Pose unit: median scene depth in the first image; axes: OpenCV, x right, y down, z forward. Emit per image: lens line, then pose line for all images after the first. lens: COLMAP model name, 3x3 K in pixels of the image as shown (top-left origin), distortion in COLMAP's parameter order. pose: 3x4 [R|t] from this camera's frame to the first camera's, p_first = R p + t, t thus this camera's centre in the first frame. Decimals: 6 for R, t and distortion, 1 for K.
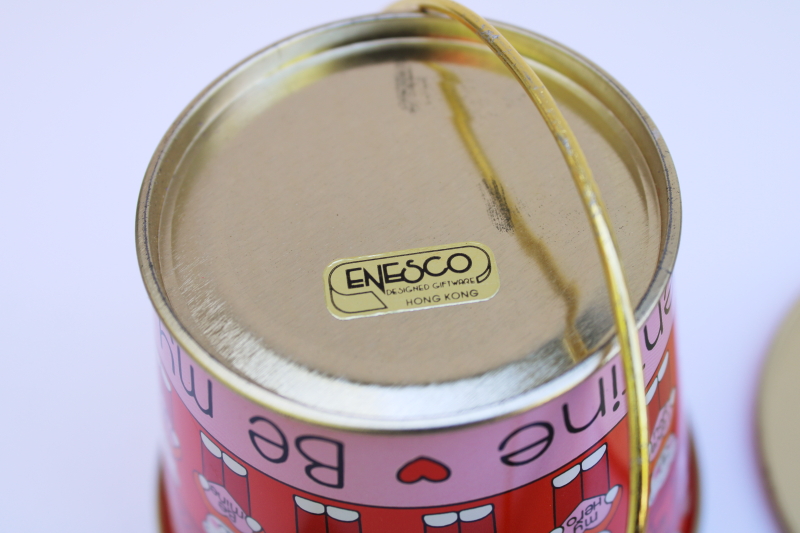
lens RADIAL K [[1109.6, 0, 401.2], [0, 1109.6, 268.9], [0, 0, 1]] dist [-0.052886, 0.000000]
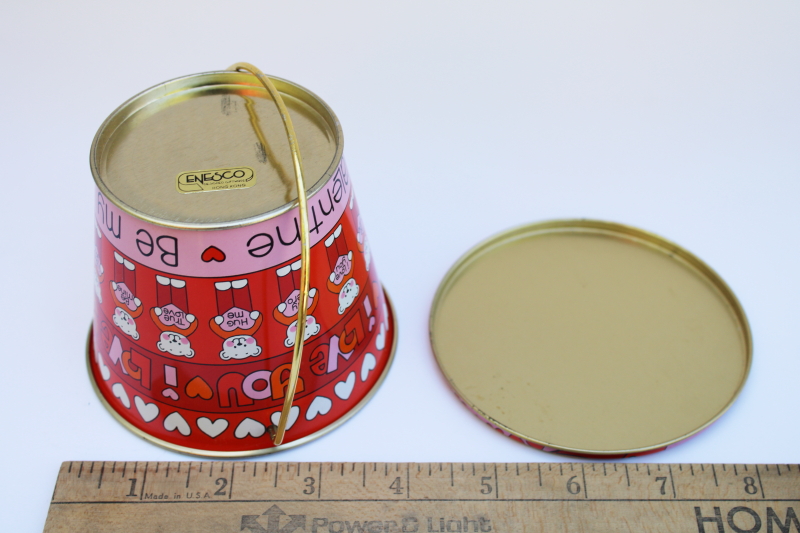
lens RADIAL K [[1109.6, 0, 401.6], [0, 1109.6, 265.3], [0, 0, 1]] dist [-0.052886, 0.000000]
pose [[0.998046, 0.031897, 0.053727, 0.261656], [-0.023178, 0.987529, -0.155721, 0.507002], [-0.058024, 0.154171, 0.986339, -1.144258]]
